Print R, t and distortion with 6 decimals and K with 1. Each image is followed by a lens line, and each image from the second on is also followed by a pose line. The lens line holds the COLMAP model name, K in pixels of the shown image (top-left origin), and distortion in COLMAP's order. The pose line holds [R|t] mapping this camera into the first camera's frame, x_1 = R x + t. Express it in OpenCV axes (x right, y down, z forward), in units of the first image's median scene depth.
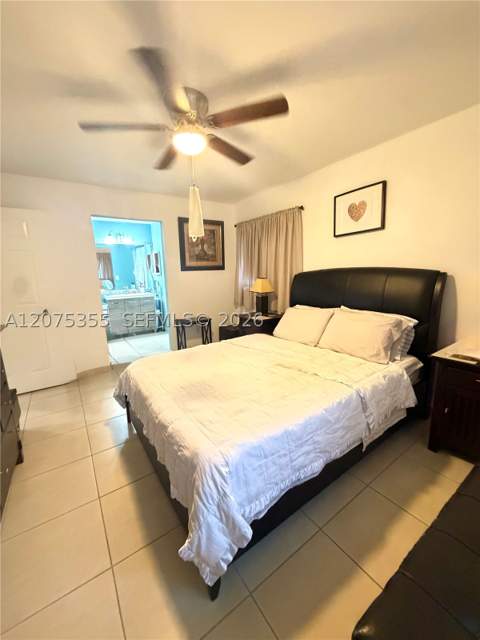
lens RADIAL K [[256.3, 0, 241.4], [0, 256.3, 319.4], [0, 0, 1]] dist [-0.001094, 0.000079]
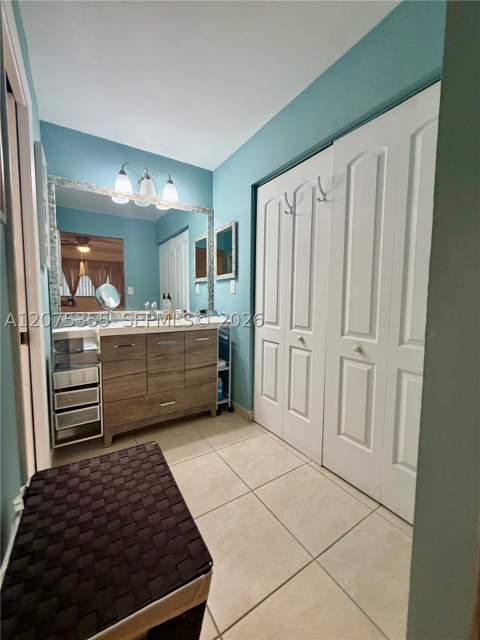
lens RADIAL K [[256.3, 0, 237.9], [0, 256.3, 319.3], [0, 0, 1]] dist [-0.001094, 0.000079]
pose [[0.998626, 0.027083, -0.044871, -0.283824], [-0.031843, 0.993532, -0.108998, -0.059468], [0.041629, 0.110277, 0.993029, 0.582558]]
